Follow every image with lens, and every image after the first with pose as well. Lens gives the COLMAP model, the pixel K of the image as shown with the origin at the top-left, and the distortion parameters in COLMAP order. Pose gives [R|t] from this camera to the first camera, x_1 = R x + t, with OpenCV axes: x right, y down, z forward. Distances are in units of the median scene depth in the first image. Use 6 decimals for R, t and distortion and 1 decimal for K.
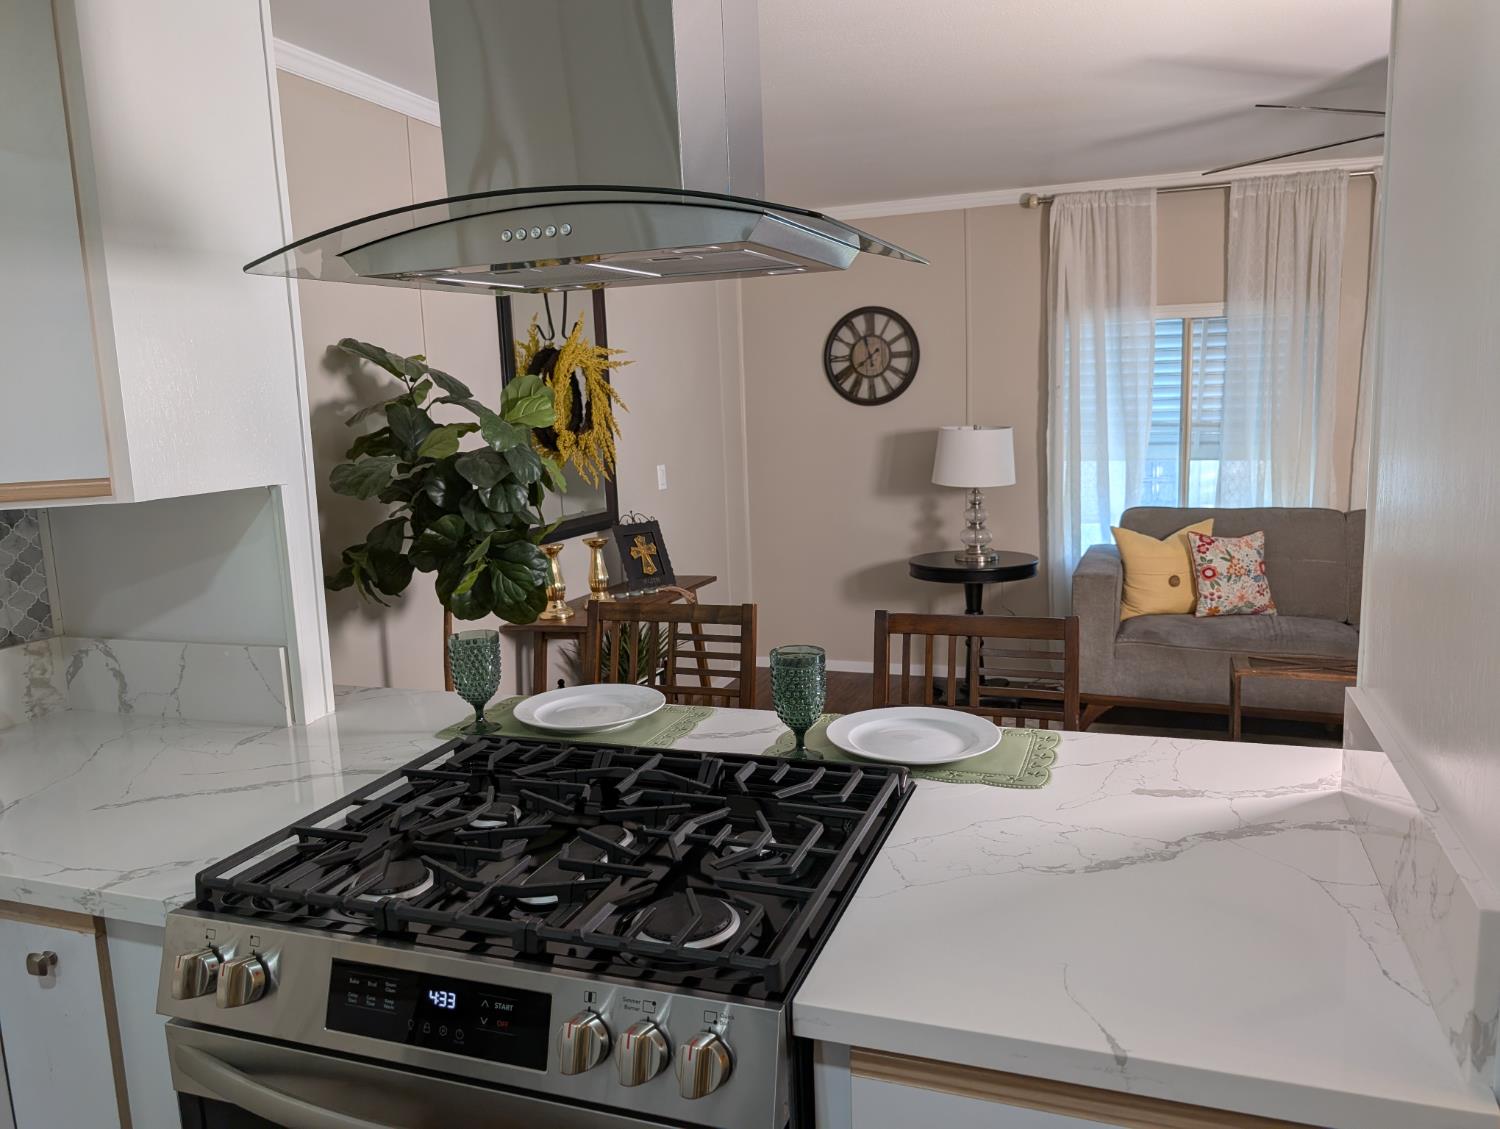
lens RADIAL K [[1089.9, 0, 746.4], [0, 1089.9, 565.0], [0, 0, 1]] dist [0.017360, -0.013638]
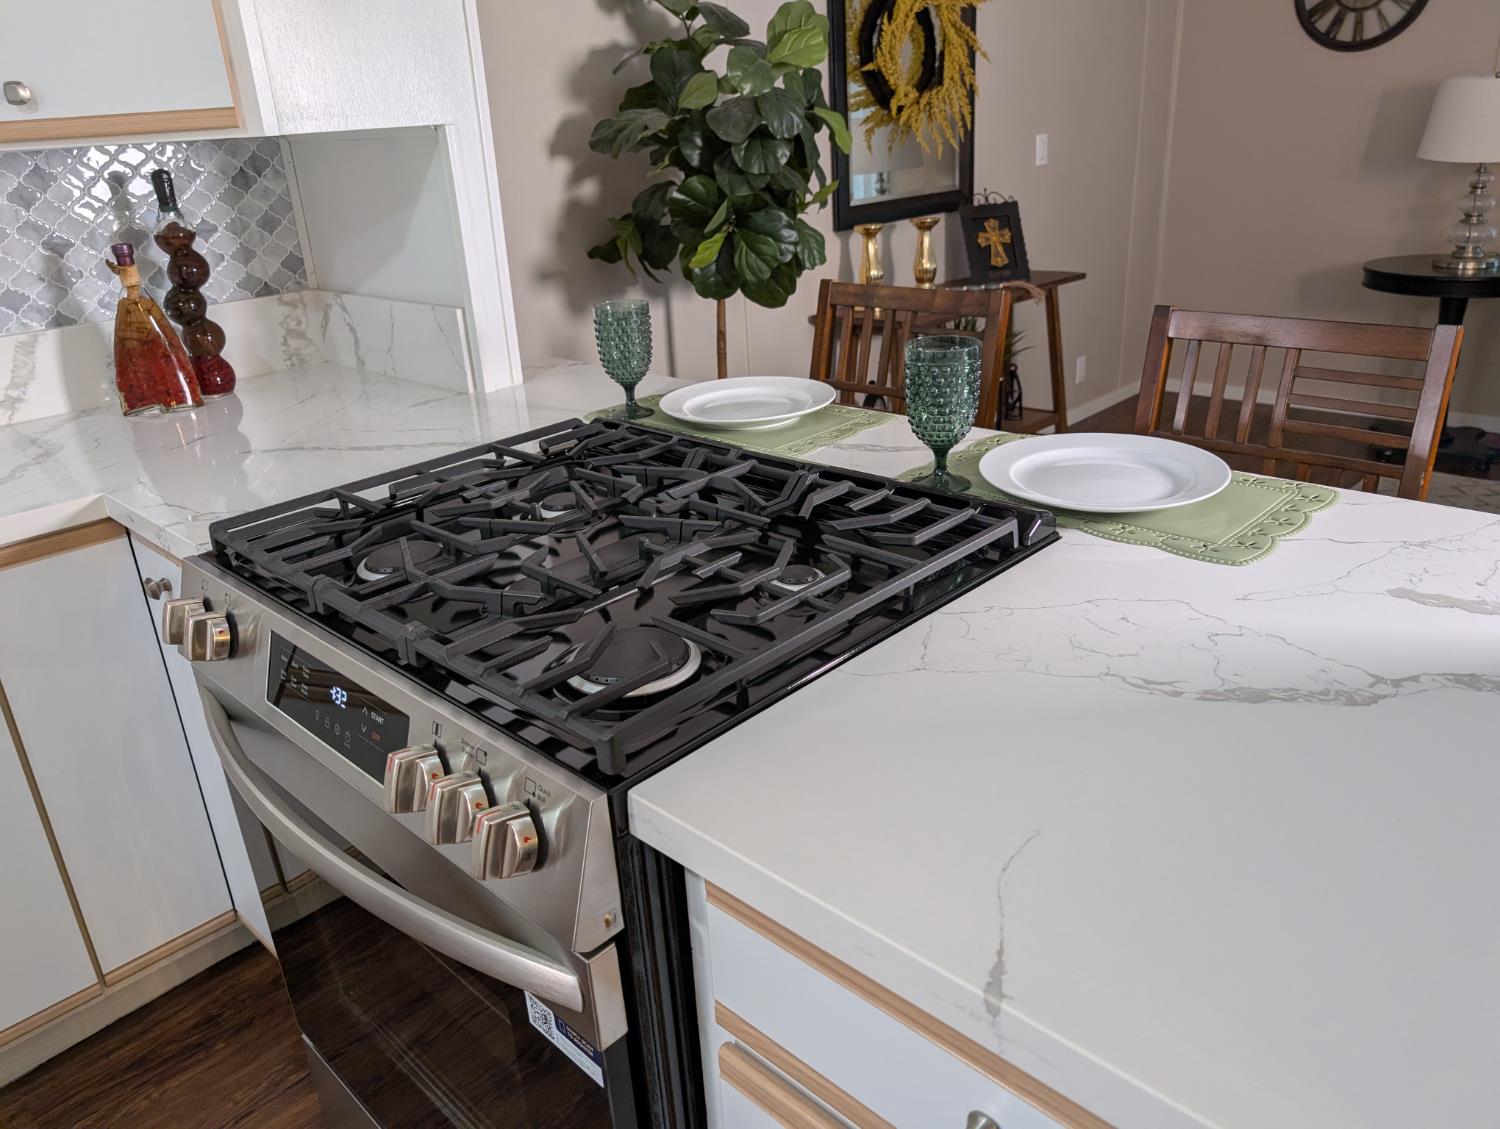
lens RADIAL K [[1089.9, 0, 735.4], [0, 1089.9, 554.9], [0, 0, 1]] dist [0.017360, -0.013638]
pose [[0.910557, 0.140058, -0.388933, 0.107370], [-0.037608, 0.965020, 0.259466, 0.014786], [0.411669, -0.221632, 0.883973, 0.119494]]
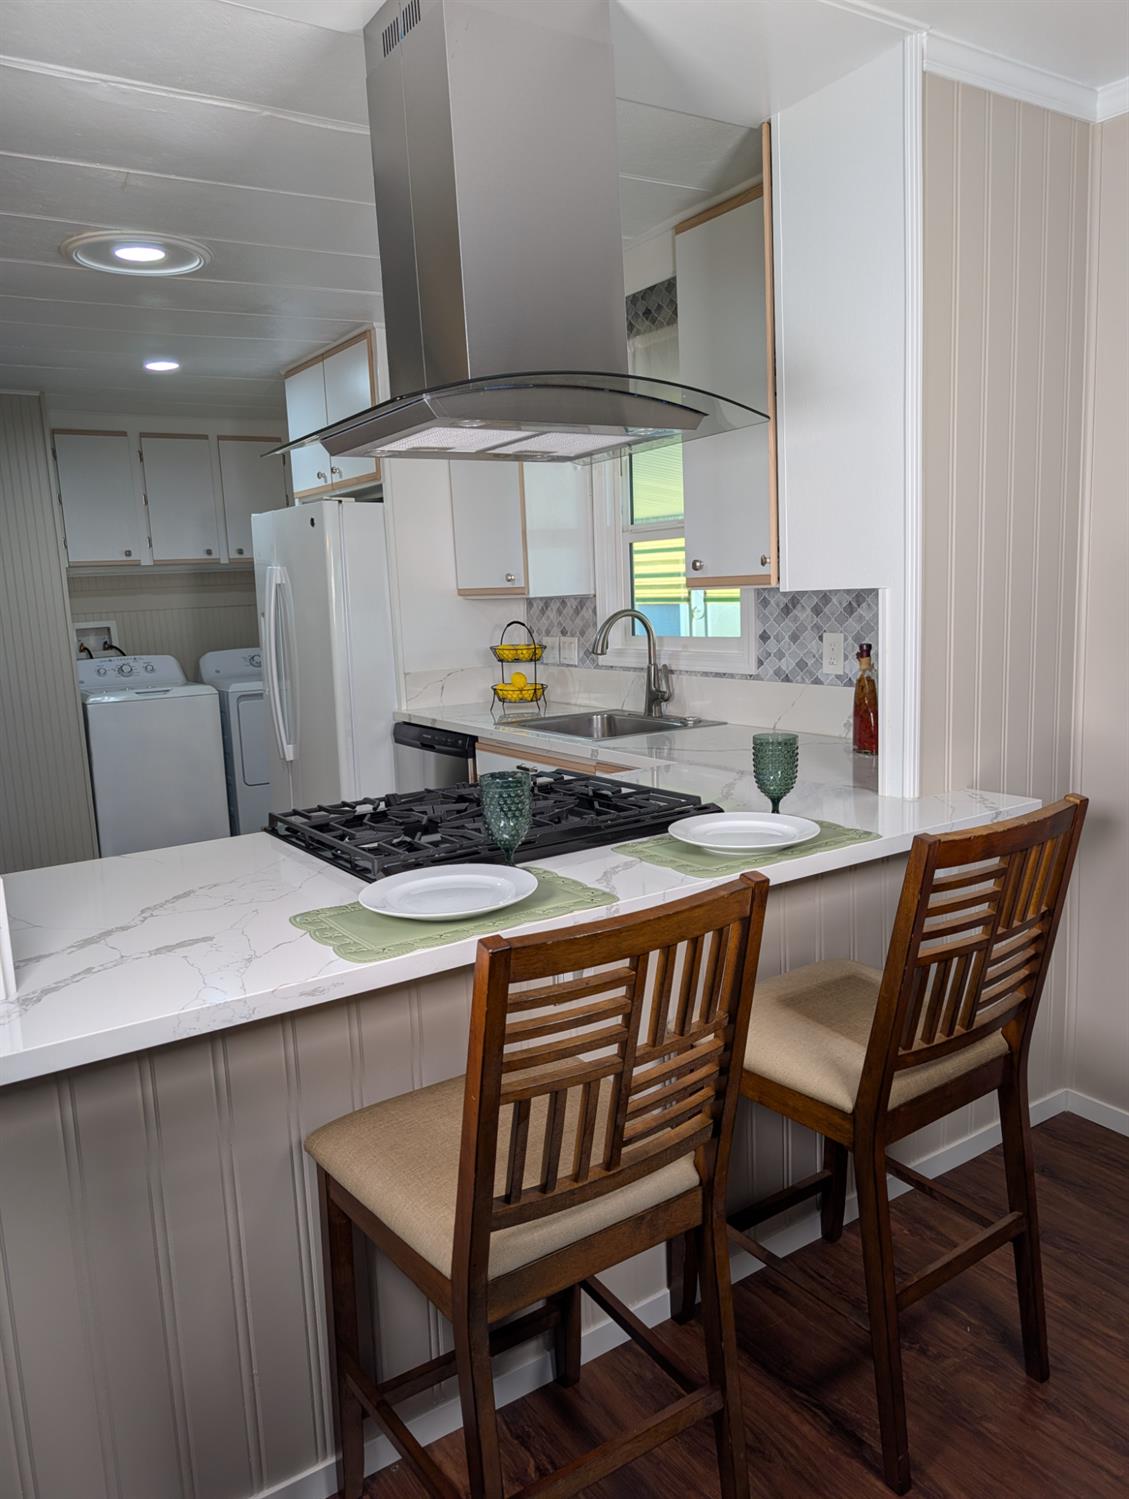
lens RADIAL K [[1089.2, 0, 570.1], [0, 1089.2, 755.0], [0, 0, 1]] dist [0.017360, -0.013638]
pose [[-0.579538, 0.193068, -0.791745, 0.405009], [-0.055490, 0.959928, 0.274697, -0.113606], [0.813054, 0.203131, -0.545601, 0.773424]]
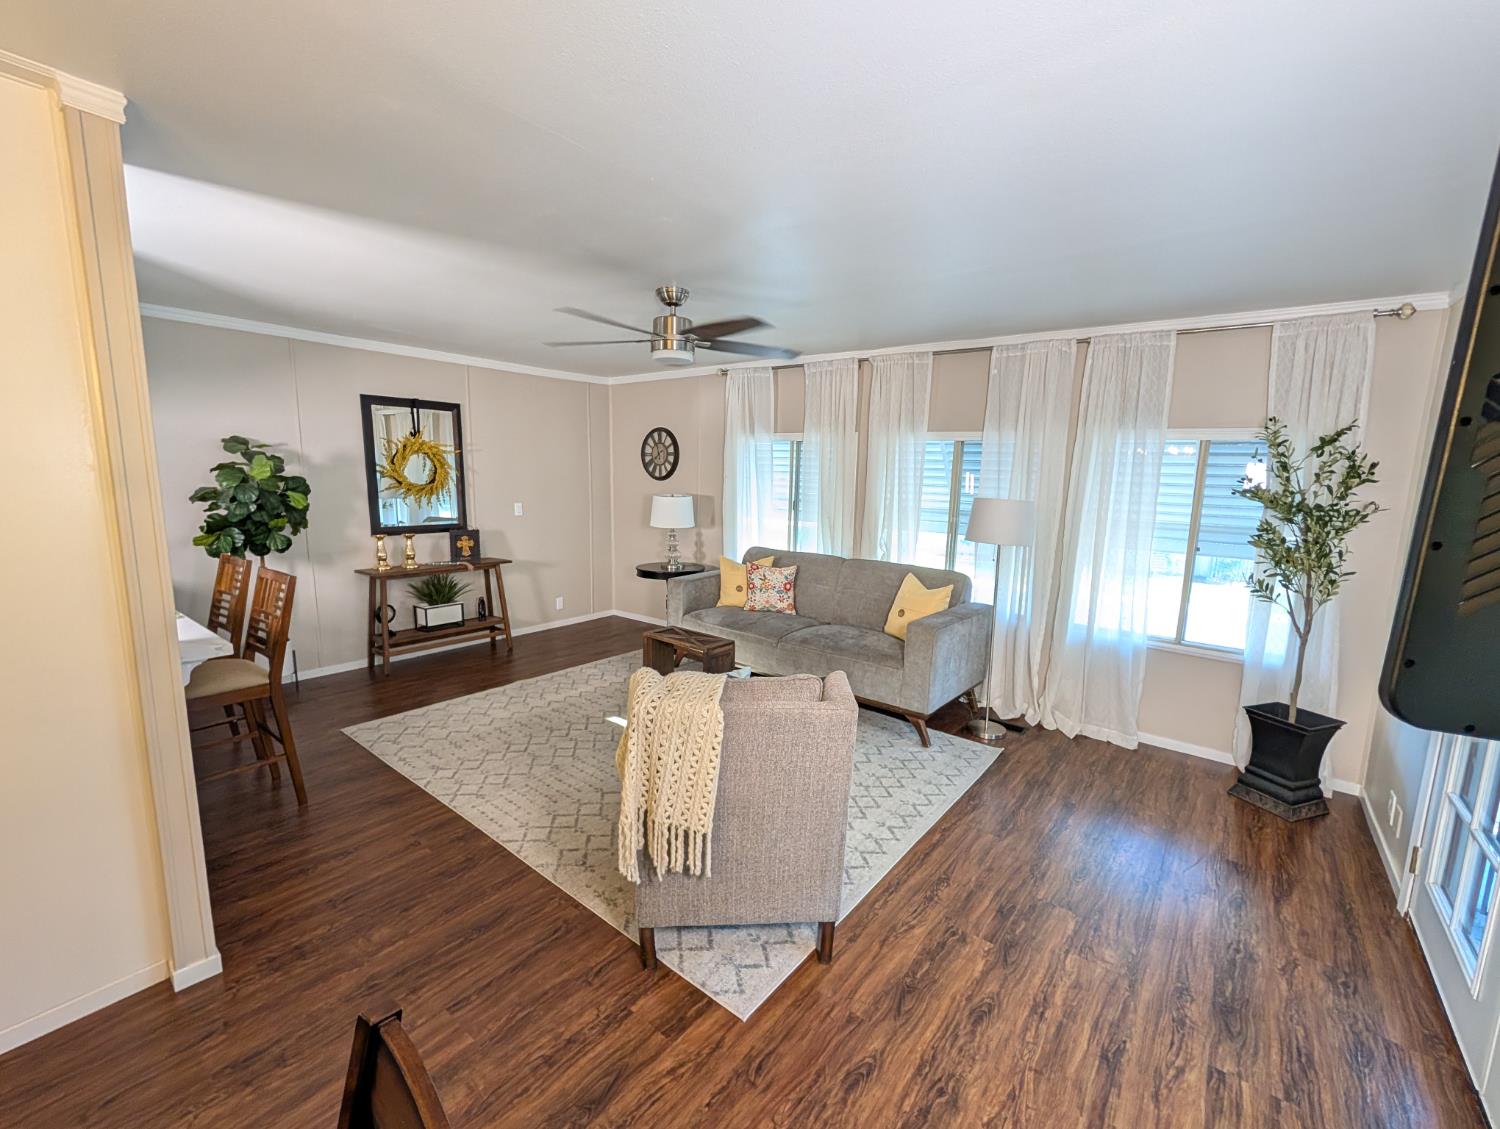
lens RADIAL K [[630.4, 0, 753.8], [0, 630.4, 570.3], [0, 0, 1]] dist [0.004350, -0.000880]
pose [[0.950577, 0.101113, -0.293563, 0.928056], [-0.099297, 0.994834, 0.021124, -0.050572], [0.294182, 0.009070, 0.955706, 0.033943]]
